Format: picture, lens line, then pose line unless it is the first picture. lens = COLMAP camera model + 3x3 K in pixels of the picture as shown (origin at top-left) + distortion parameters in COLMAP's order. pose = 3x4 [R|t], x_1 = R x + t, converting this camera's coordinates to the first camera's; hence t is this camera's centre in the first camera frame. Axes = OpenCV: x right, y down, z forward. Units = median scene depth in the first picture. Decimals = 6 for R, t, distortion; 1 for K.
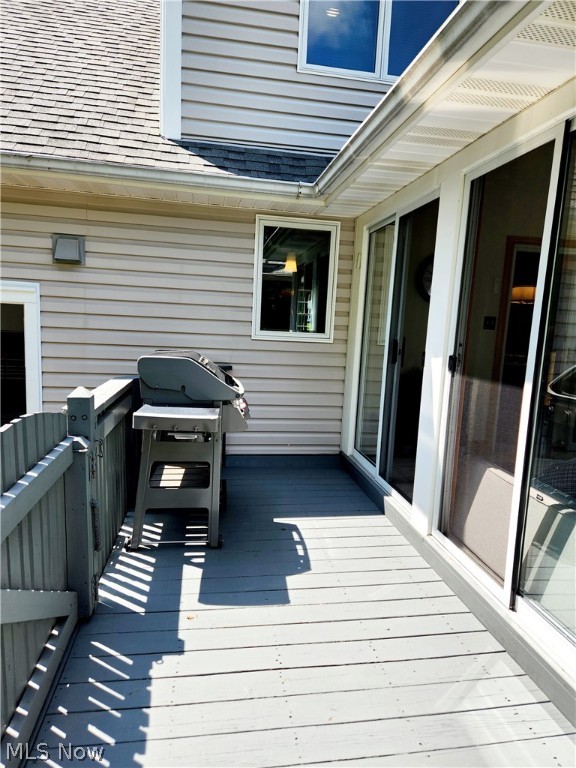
lens RADIAL K [[510.1, 0, 286.6], [0, 510.1, 388.4], [0, 0, 1]] dist [0.048077, 0.000173]
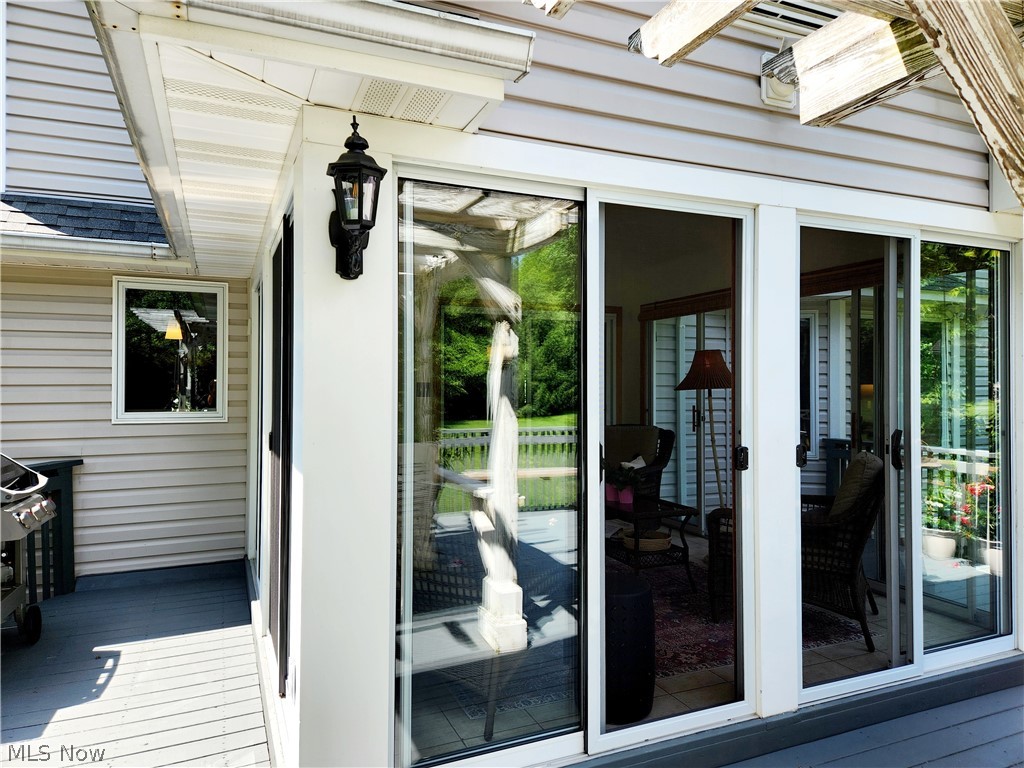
lens RADIAL K [[689.6, 0, 520.8], [0, 689.6, 366.0], [0, 0, 1]] dist [0.077750, -0.066221]
pose [[0.969316, -0.040768, 0.242415, 0.313517], [0.077821, 0.986323, -0.145296, 0.026376], [-0.233176, 0.159703, 0.959231, -0.243649]]
